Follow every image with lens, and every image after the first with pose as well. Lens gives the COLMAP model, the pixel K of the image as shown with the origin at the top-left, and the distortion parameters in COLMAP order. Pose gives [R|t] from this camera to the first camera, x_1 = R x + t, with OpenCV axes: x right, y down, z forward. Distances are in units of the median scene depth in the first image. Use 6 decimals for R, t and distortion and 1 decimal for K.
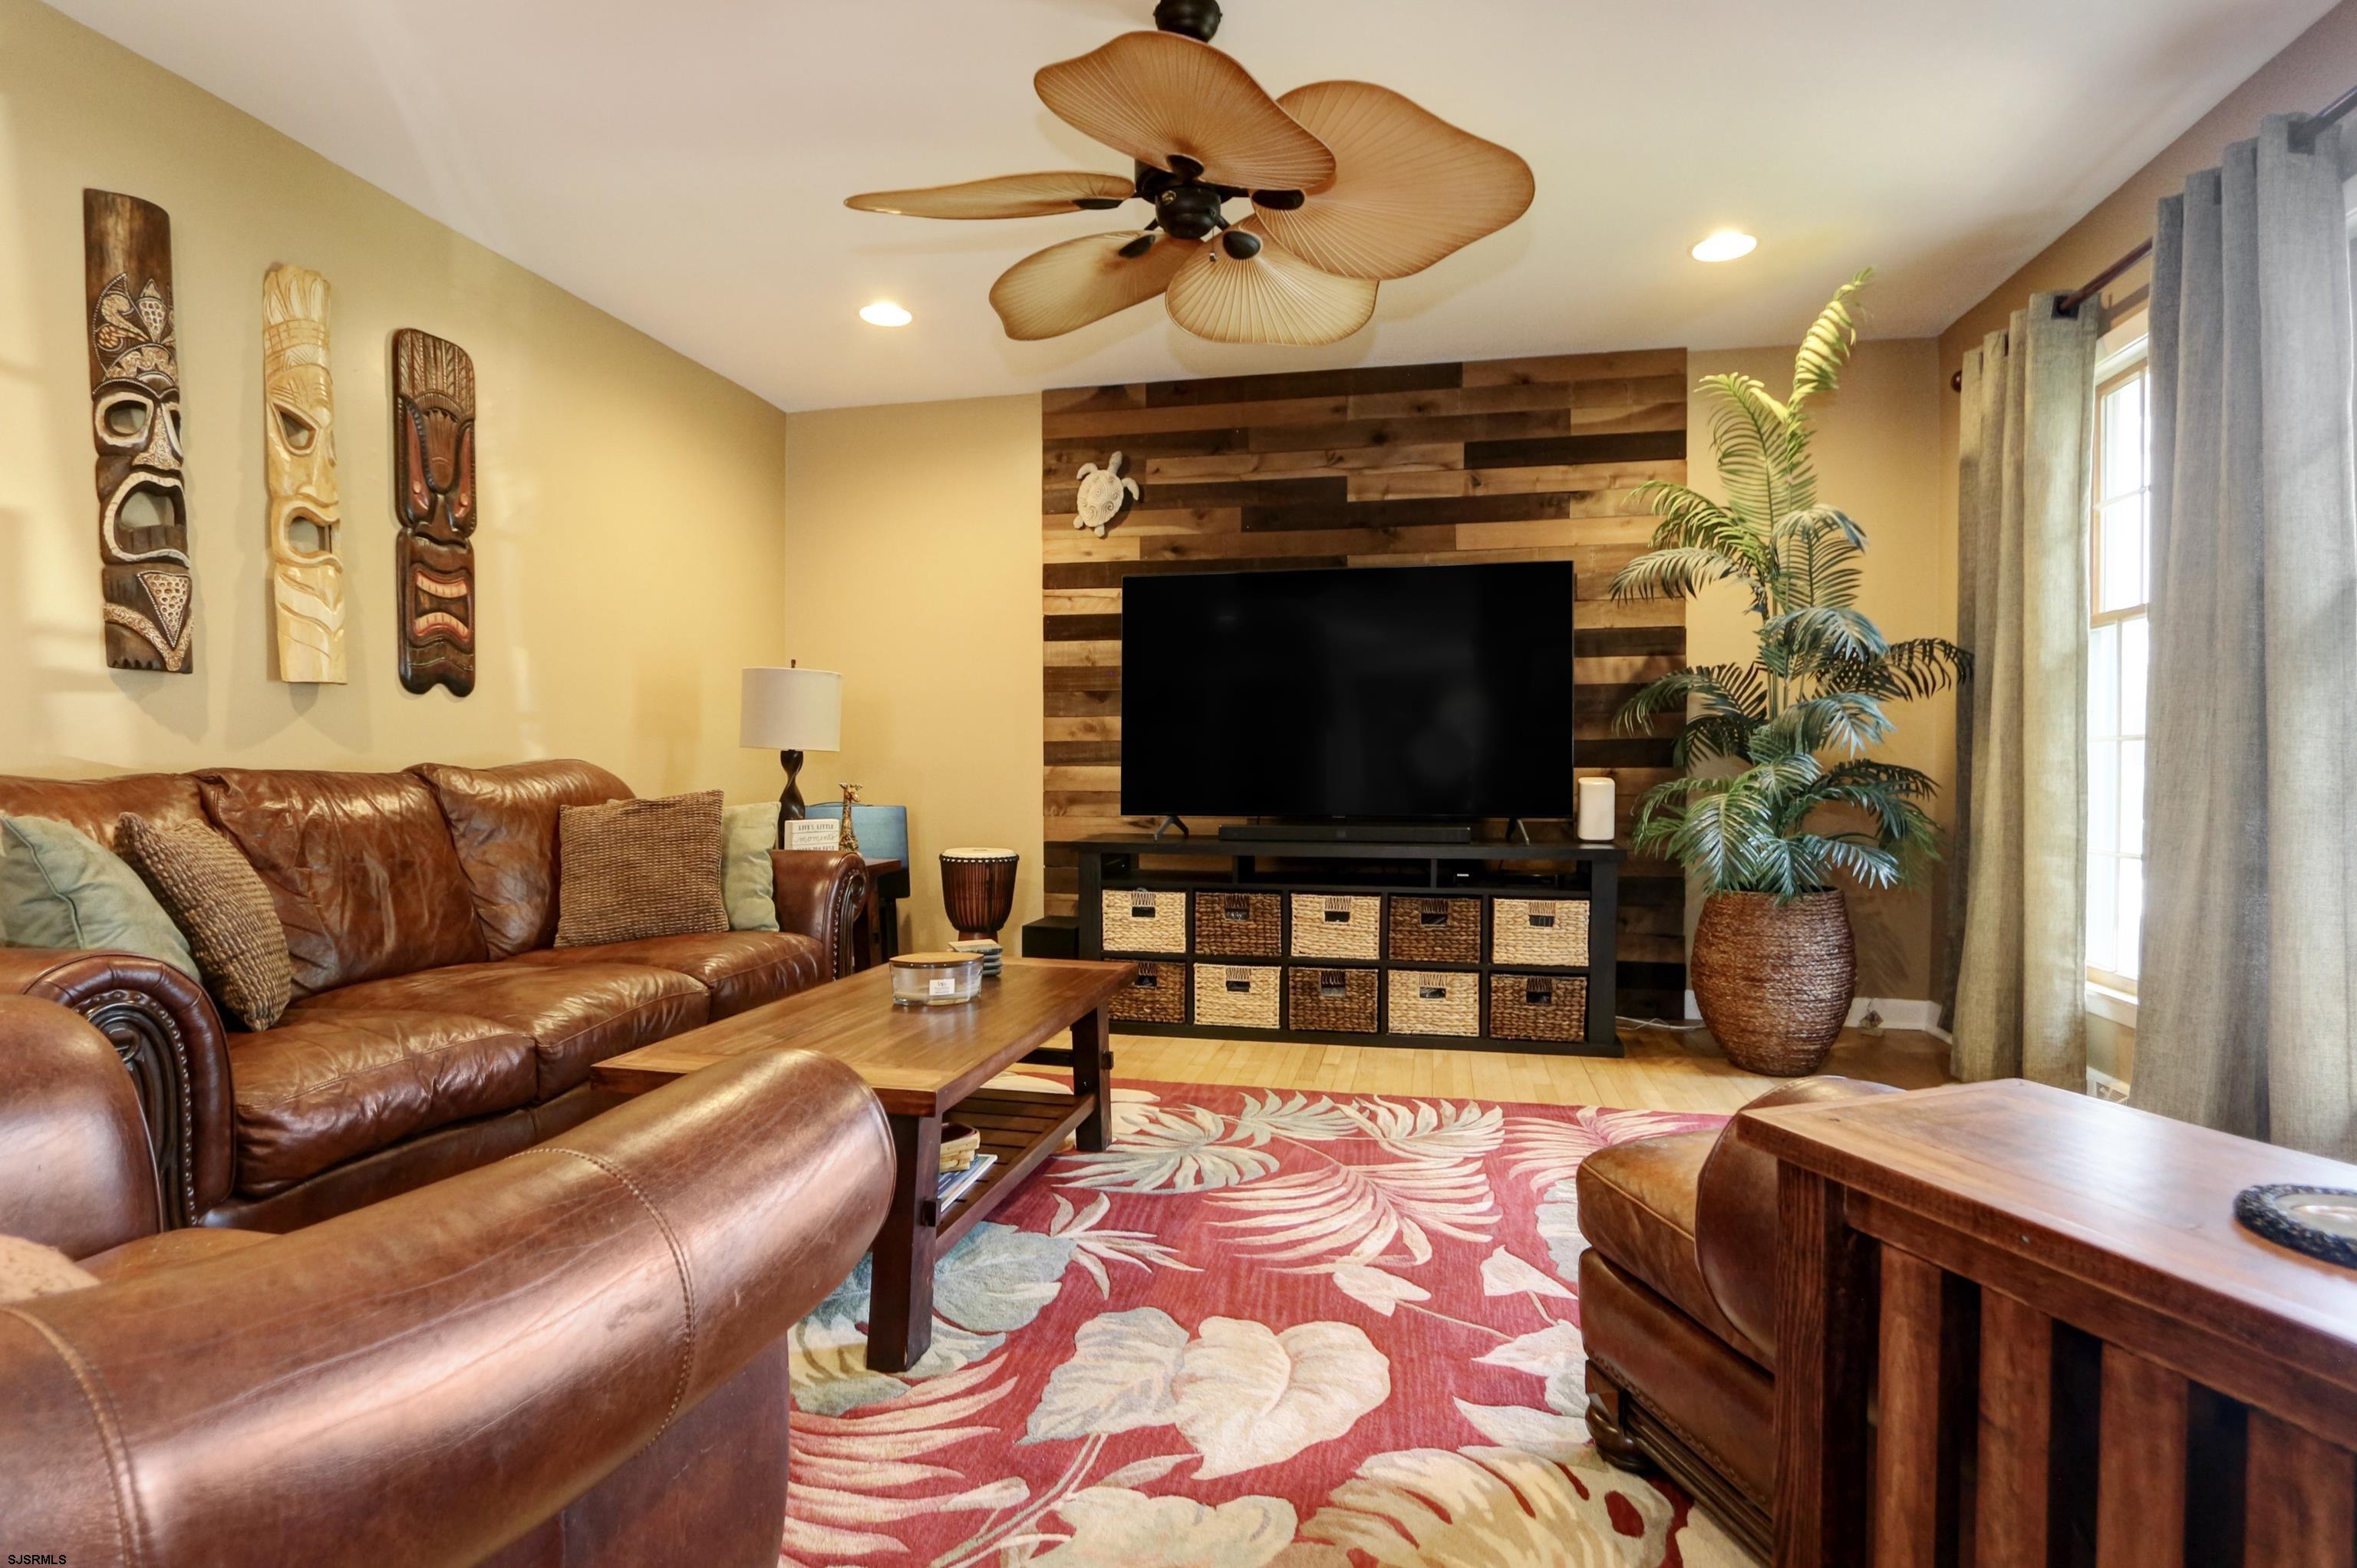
lens RADIAL K [[1233.2, 0, 1127.8], [0, 1233.2, 798.8], [0, 0, 1]] dist [-0.024404, 0.004853]
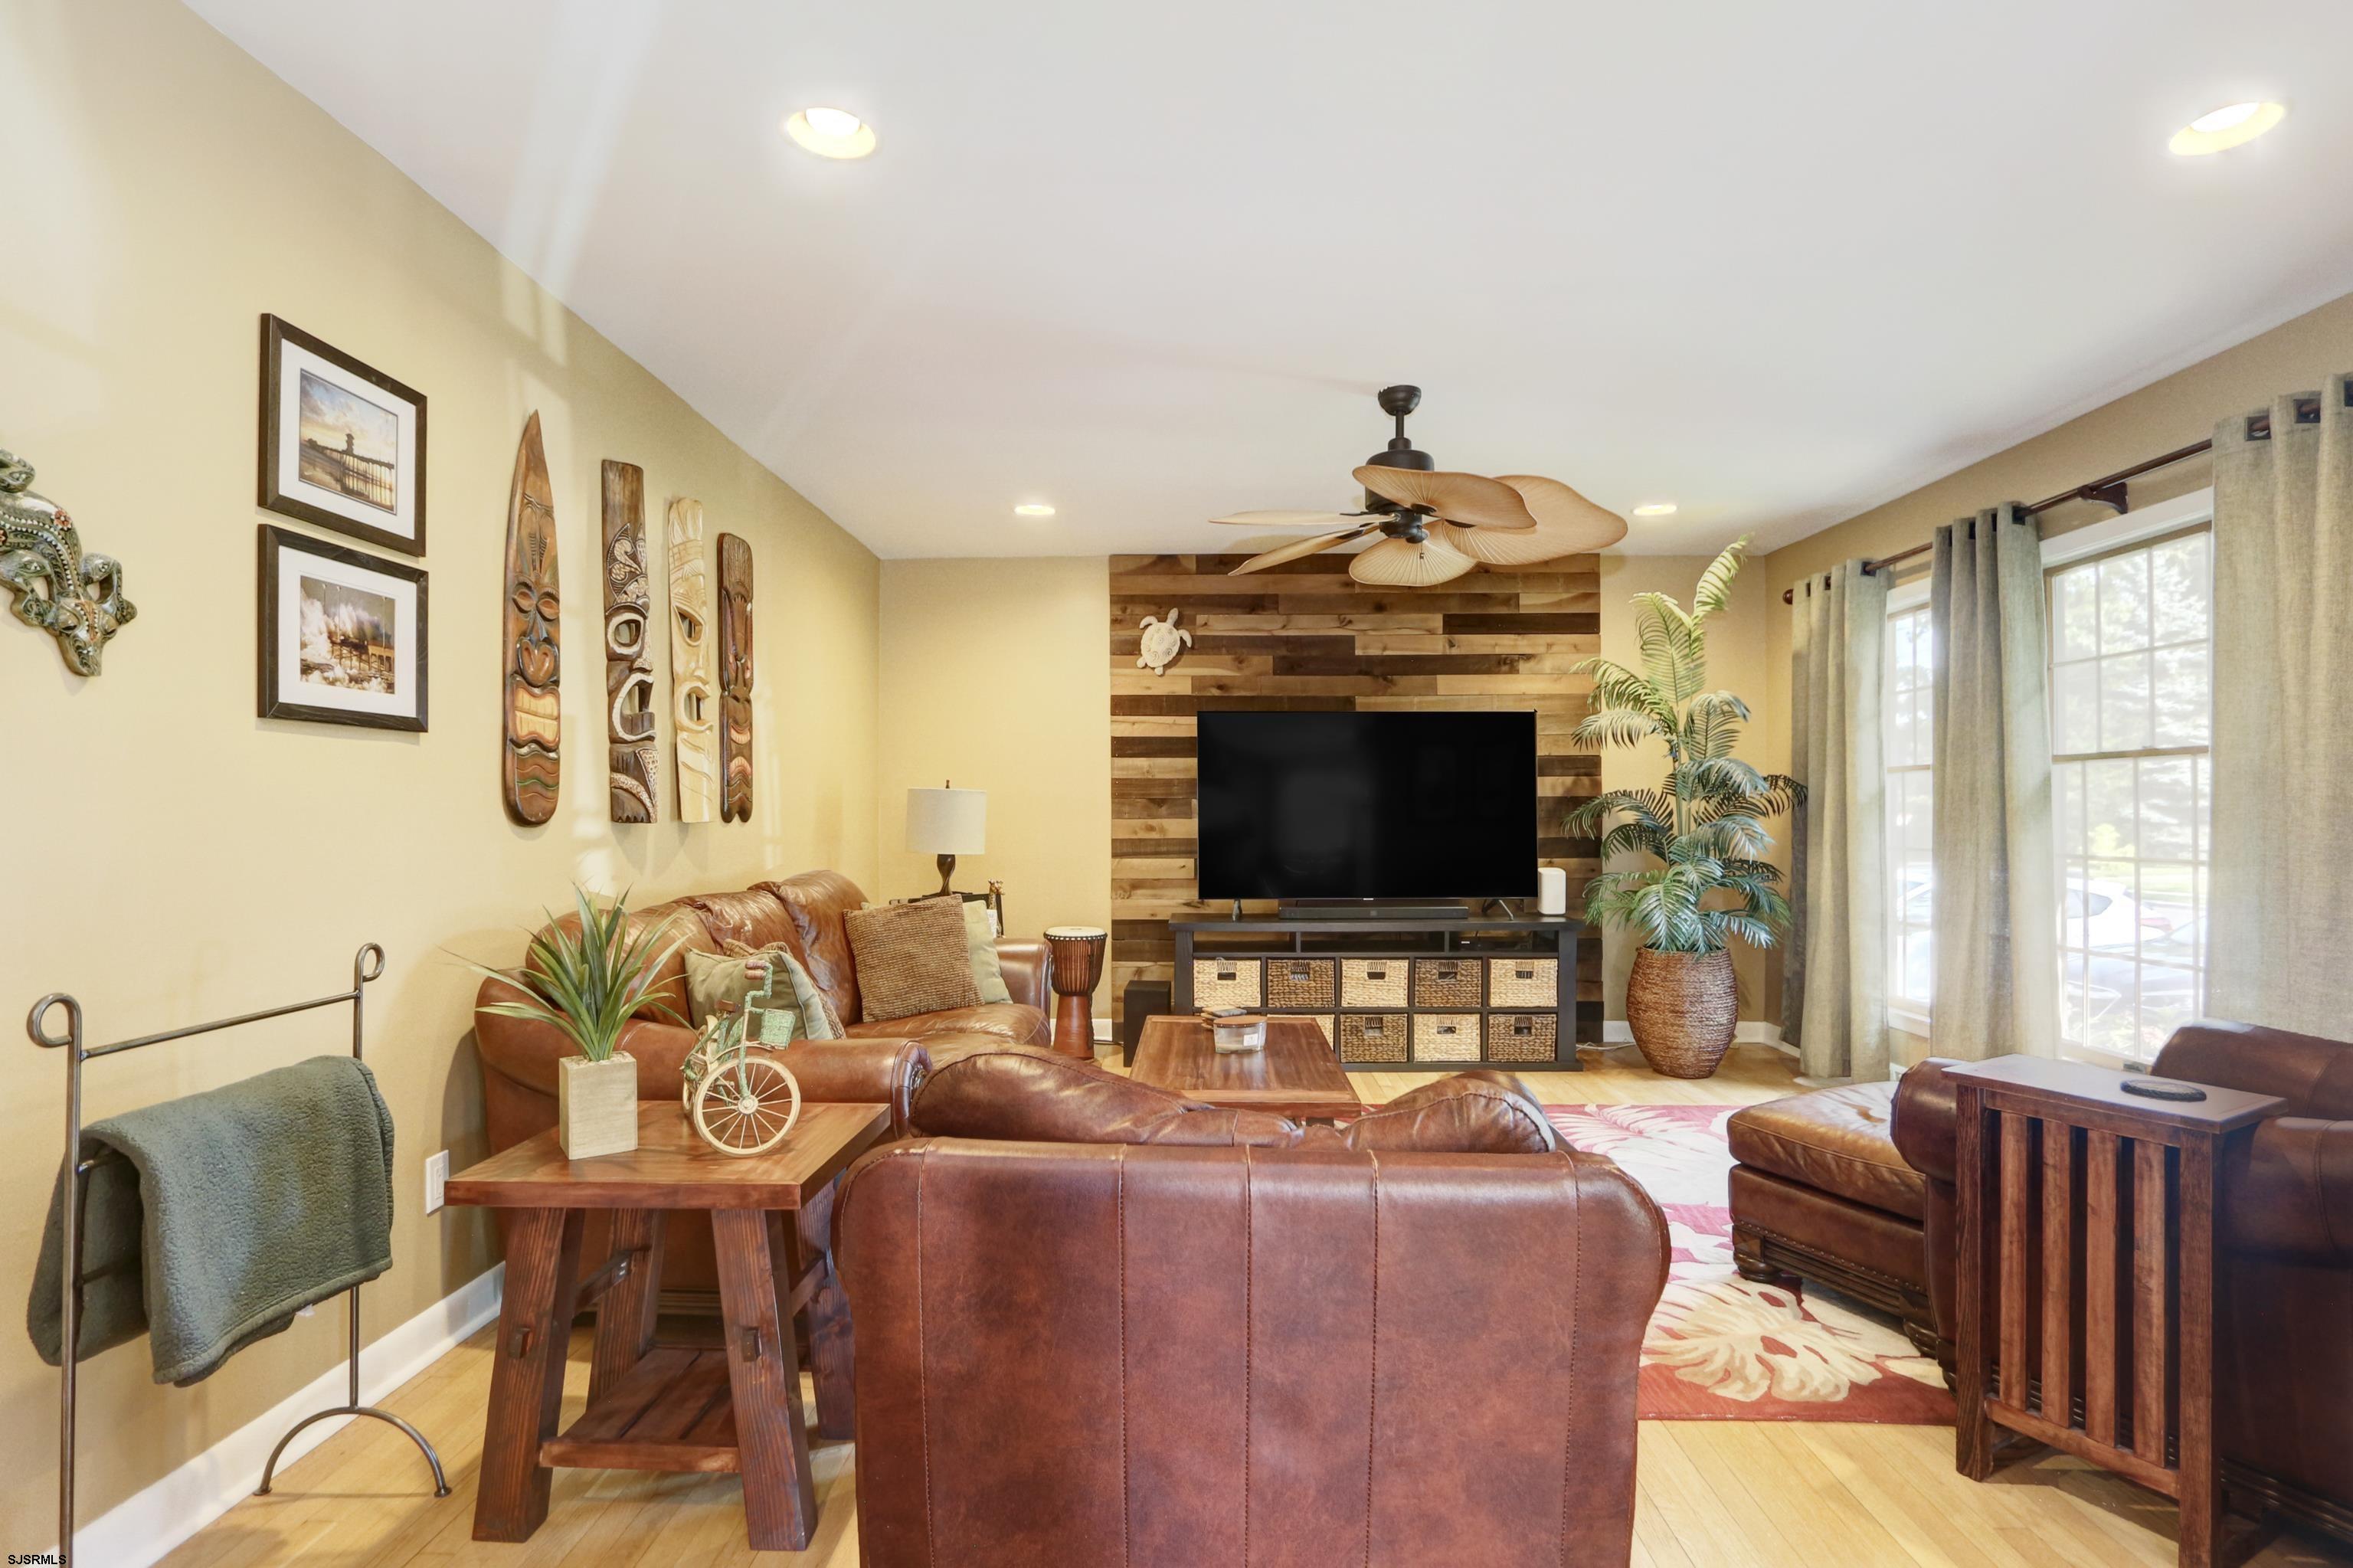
lens RADIAL K [[1231.2, 0, 1131.6], [0, 1231.2, 821.7], [0, 0, 1]] dist [-0.024404, 0.004853]
pose [[0.980132, -0.006465, 0.198242, -0.362049], [0.009773, 0.999829, -0.015715, -0.054197], [-0.198106, 0.017340, 0.980027, -0.261591]]
